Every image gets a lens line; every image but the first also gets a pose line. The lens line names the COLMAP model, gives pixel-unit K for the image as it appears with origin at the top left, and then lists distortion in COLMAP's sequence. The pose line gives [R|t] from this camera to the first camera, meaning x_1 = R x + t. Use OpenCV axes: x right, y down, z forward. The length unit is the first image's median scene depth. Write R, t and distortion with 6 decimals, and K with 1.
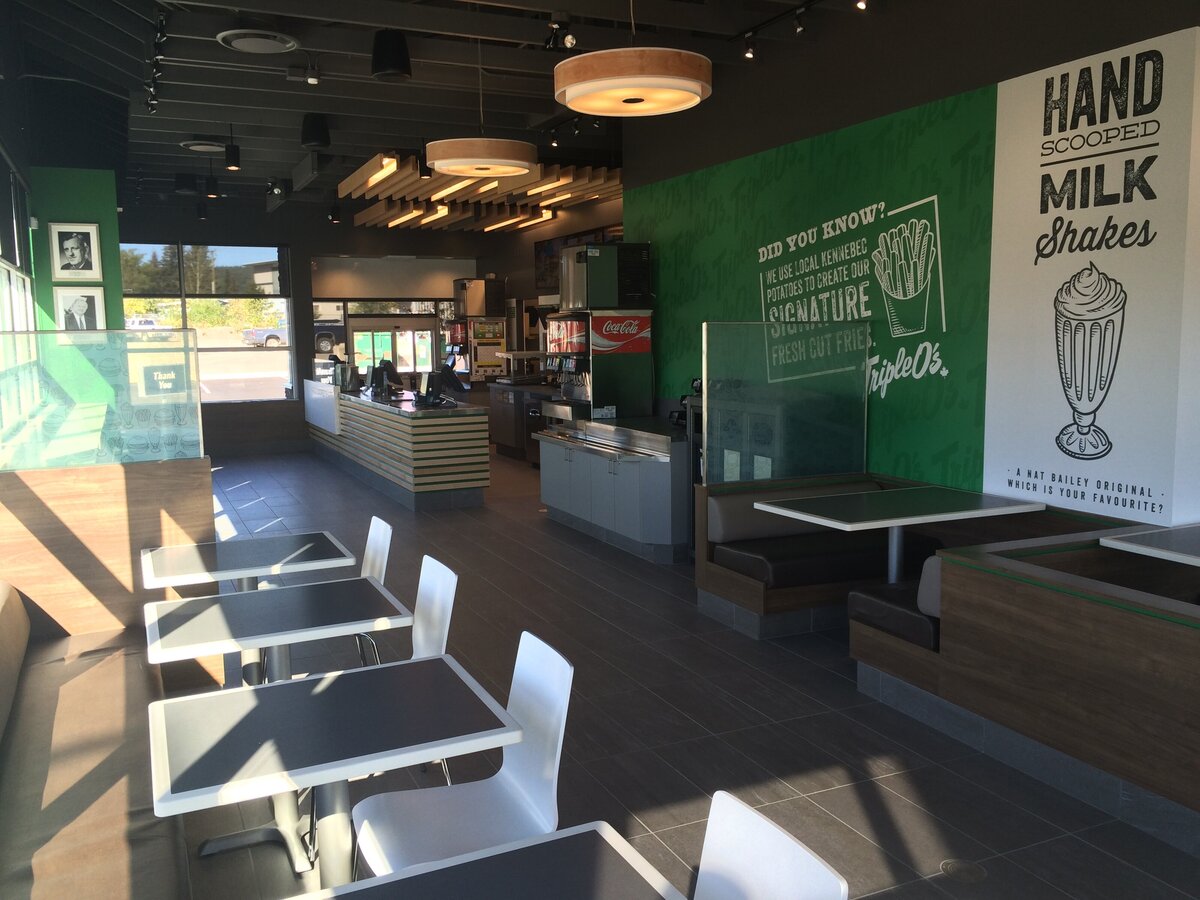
lens RADIAL K [[1010.8, 0, 598.2], [0, 1010.8, 449.9], [0, 0, 1]] dist [0.017380, 0.001992]
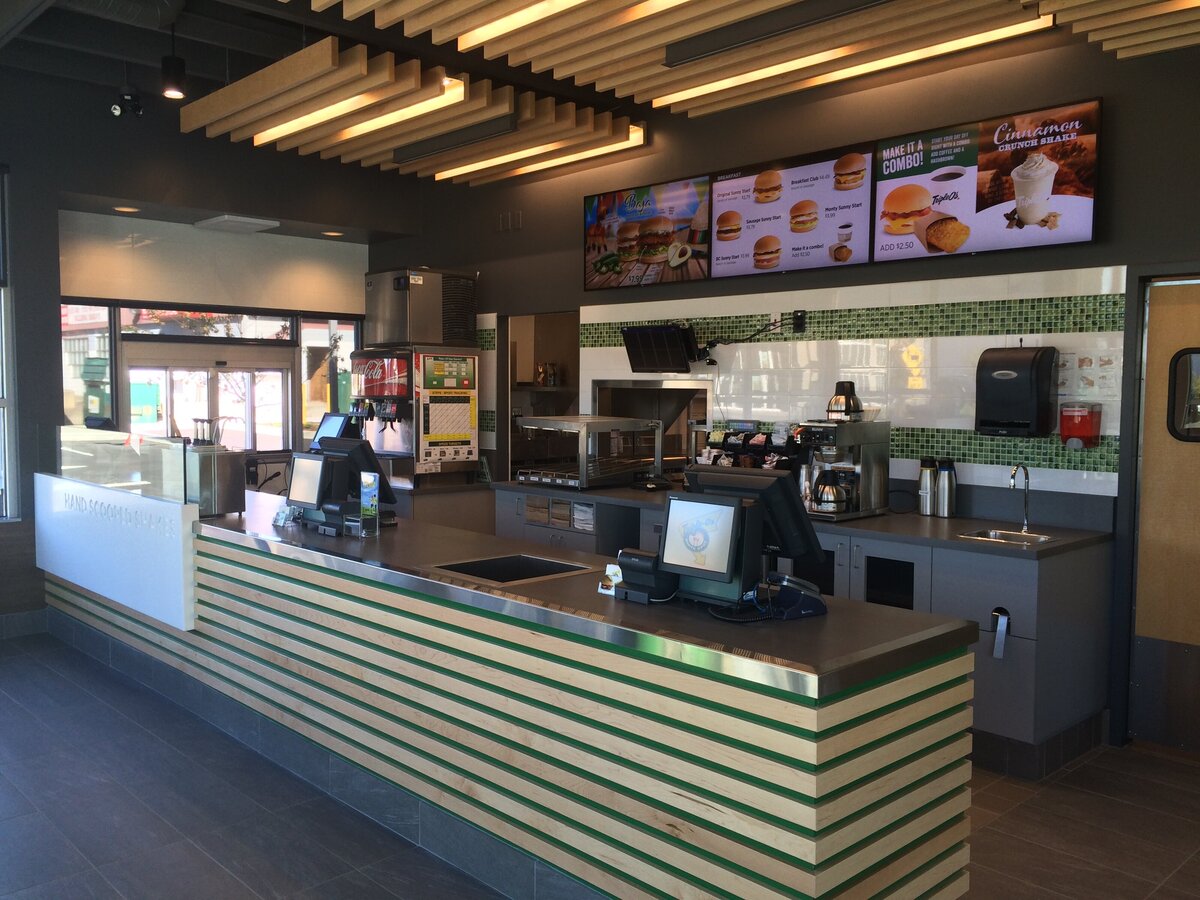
lens RADIAL K [[1010.8, 0, 602.6], [0, 1010.8, 452.2], [0, 0, 1]] dist [0.017380, 0.001992]
pose [[0.943444, -0.001341, 0.331528, -0.202869], [0.018664, 0.998621, -0.049074, -0.052281], [-0.331005, 0.052486, 0.942168, 0.500283]]
